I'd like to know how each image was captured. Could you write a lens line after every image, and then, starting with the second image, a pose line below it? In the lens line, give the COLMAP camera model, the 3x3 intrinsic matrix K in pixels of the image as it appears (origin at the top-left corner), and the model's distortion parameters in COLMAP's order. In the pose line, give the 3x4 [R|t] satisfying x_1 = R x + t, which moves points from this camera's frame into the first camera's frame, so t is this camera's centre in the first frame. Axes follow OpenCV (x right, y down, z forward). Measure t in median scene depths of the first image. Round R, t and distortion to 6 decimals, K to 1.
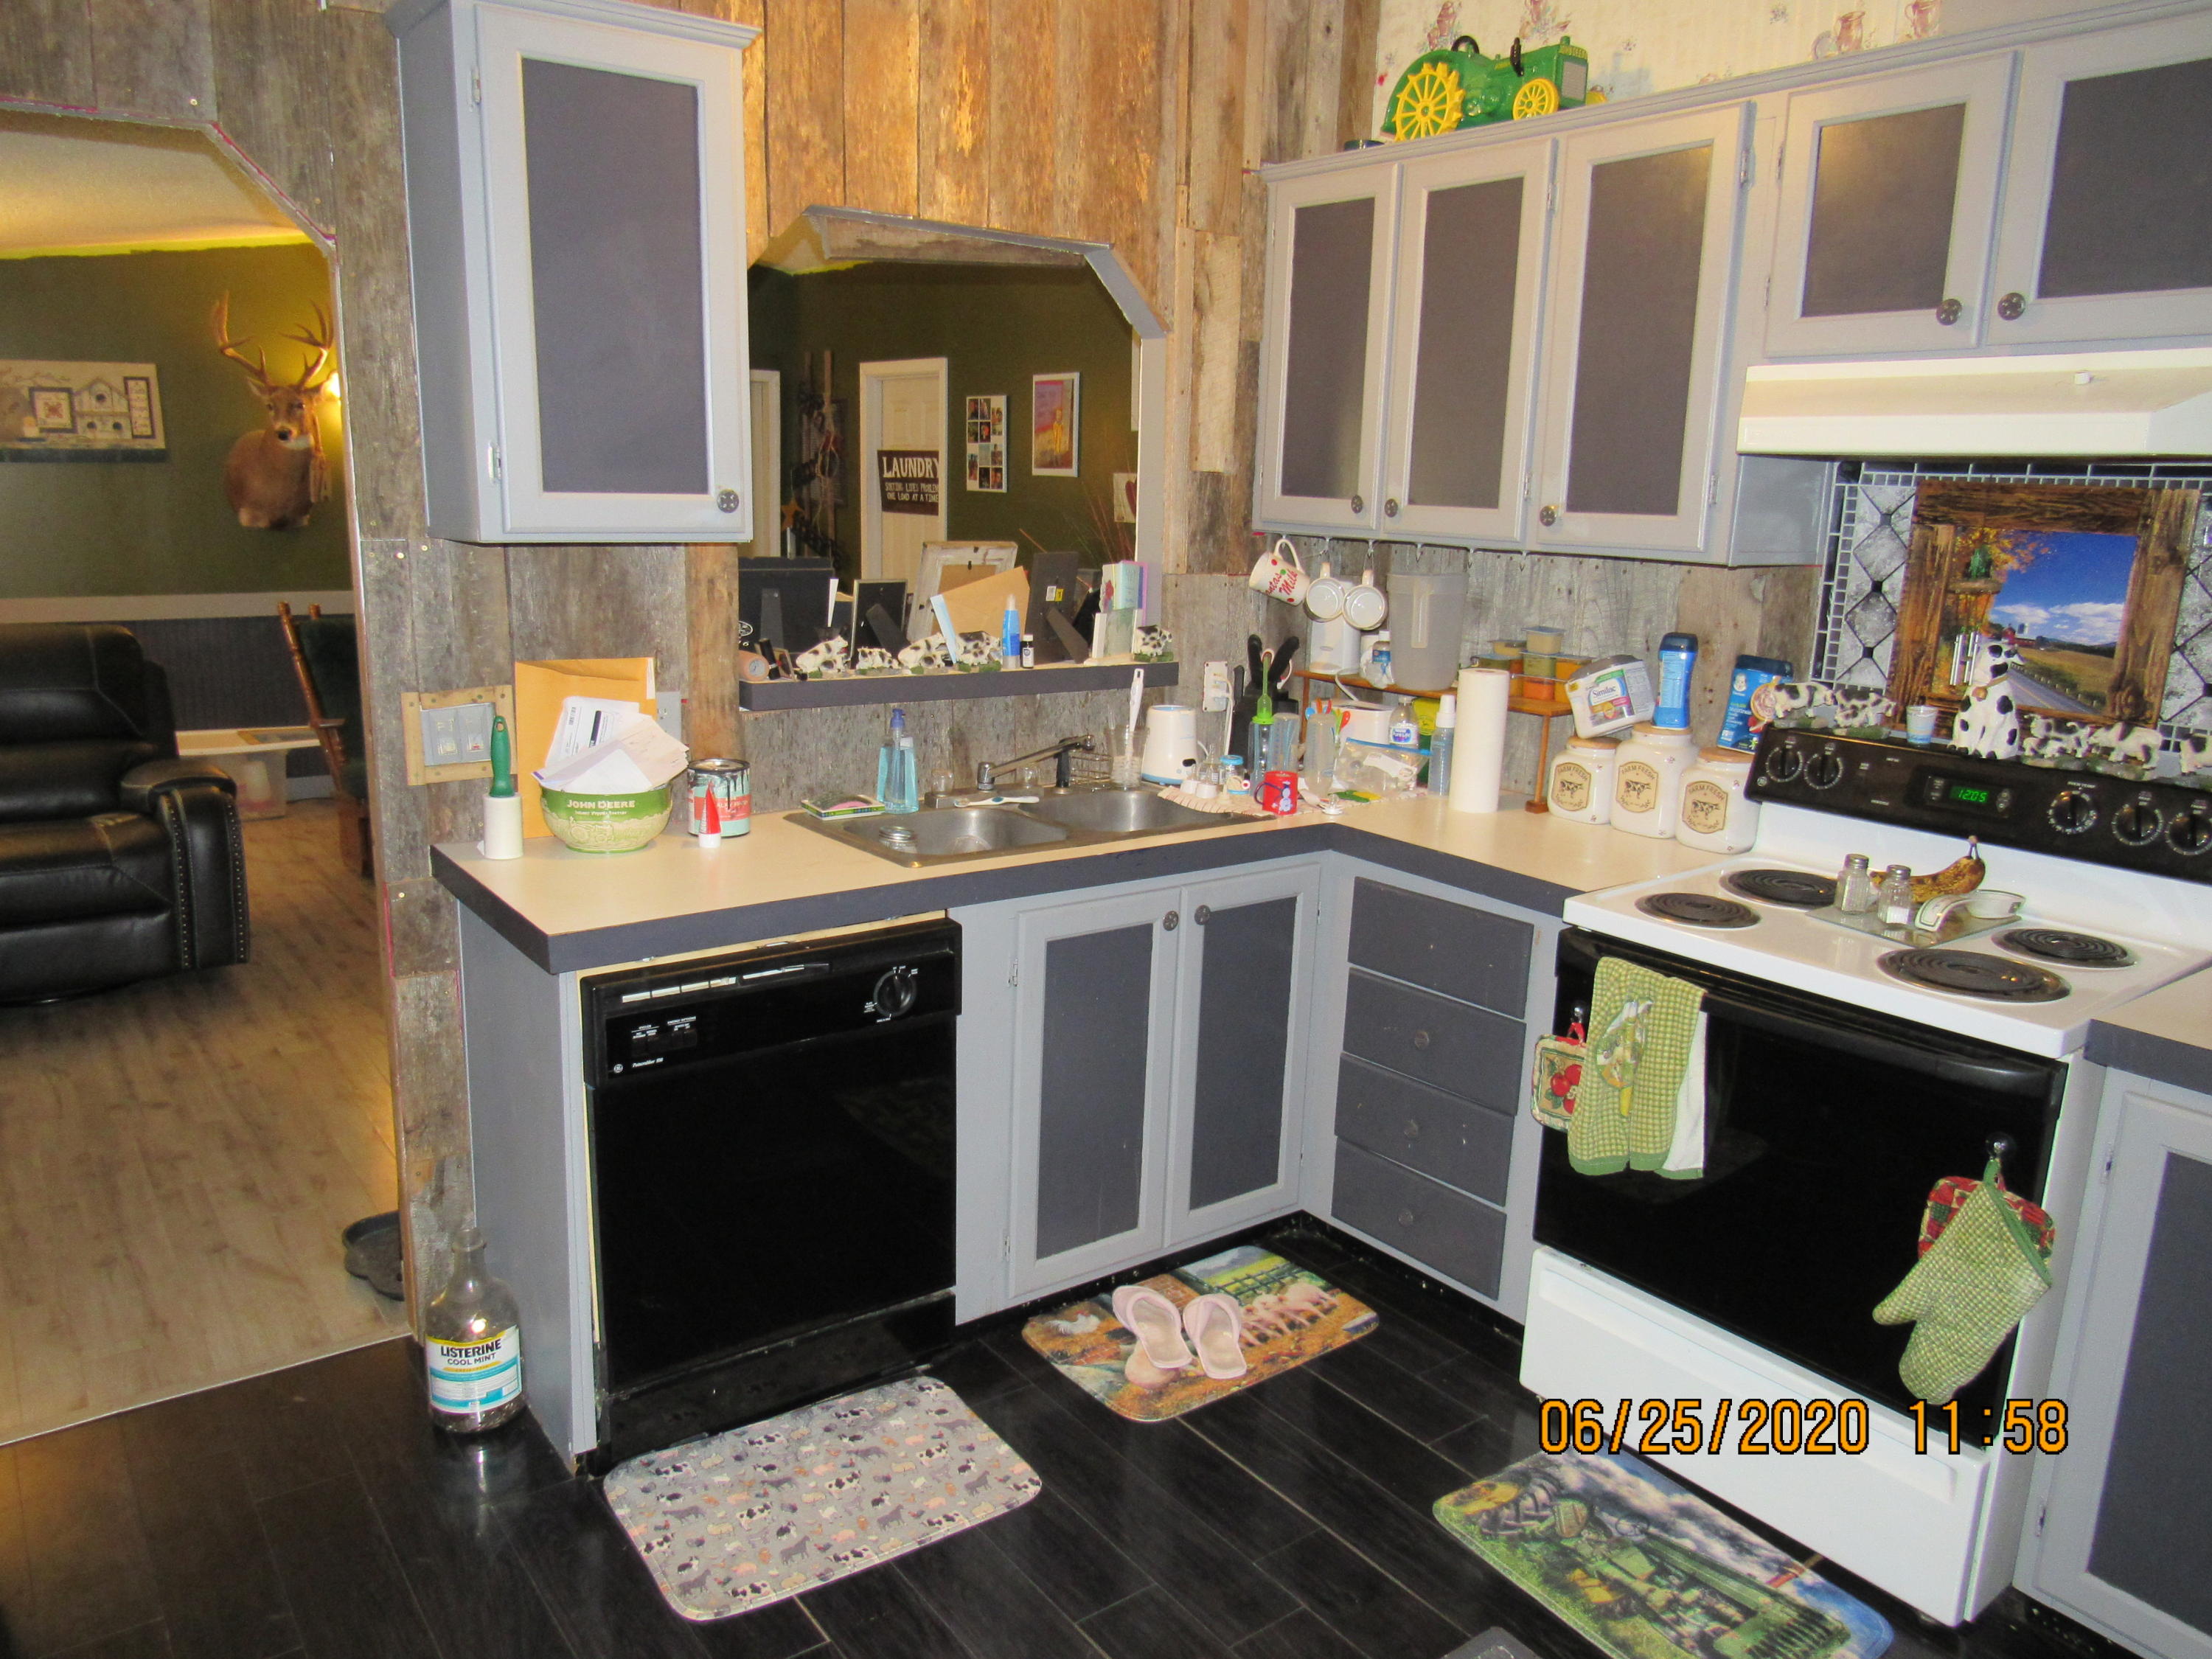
lens RADIAL K [[1557.2, 0, 1099.5], [0, 1557.2, 827.0], [0, 0, 1]] dist [-0.040209, 0.009986]
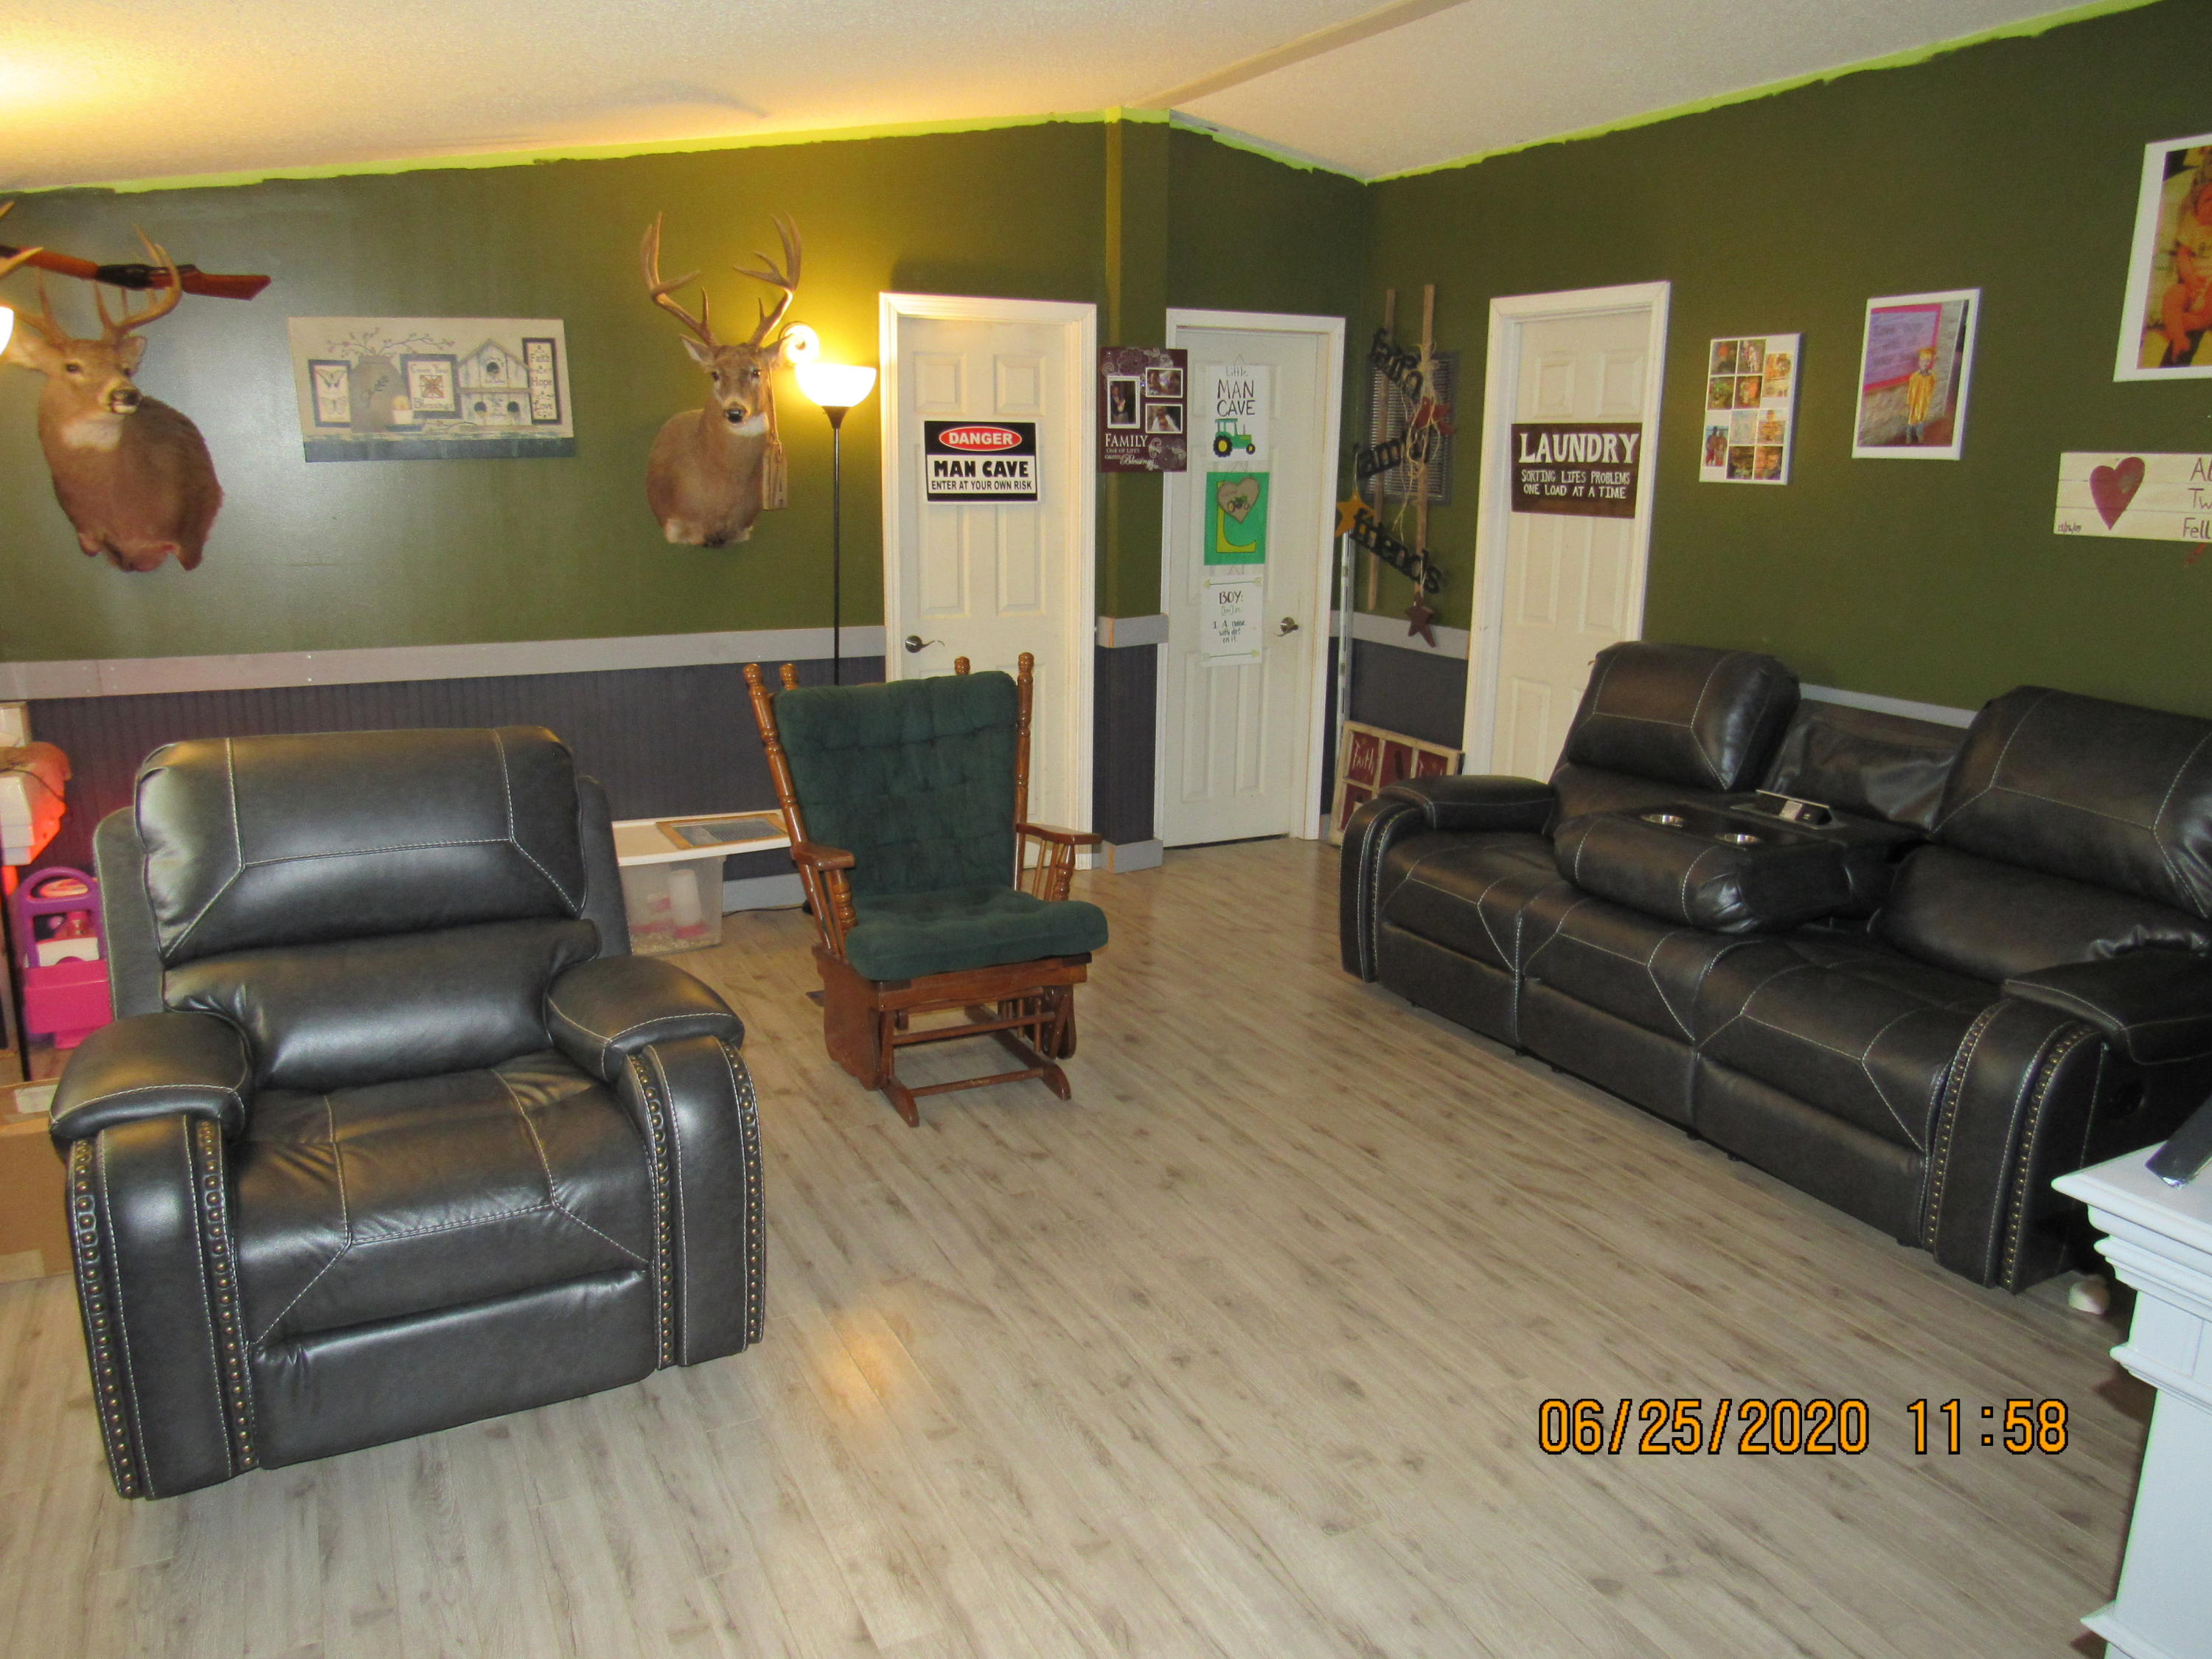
lens RADIAL K [[1557.2, 0, 1095.1], [0, 1557.2, 821.5], [0, 0, 1]] dist [-0.040209, 0.009986]
pose [[0.984528, 0.020628, -0.174009, -0.238948], [-0.018861, 0.999752, 0.011801, -0.080103], [0.174209, -0.008337, 0.984673, 0.327229]]
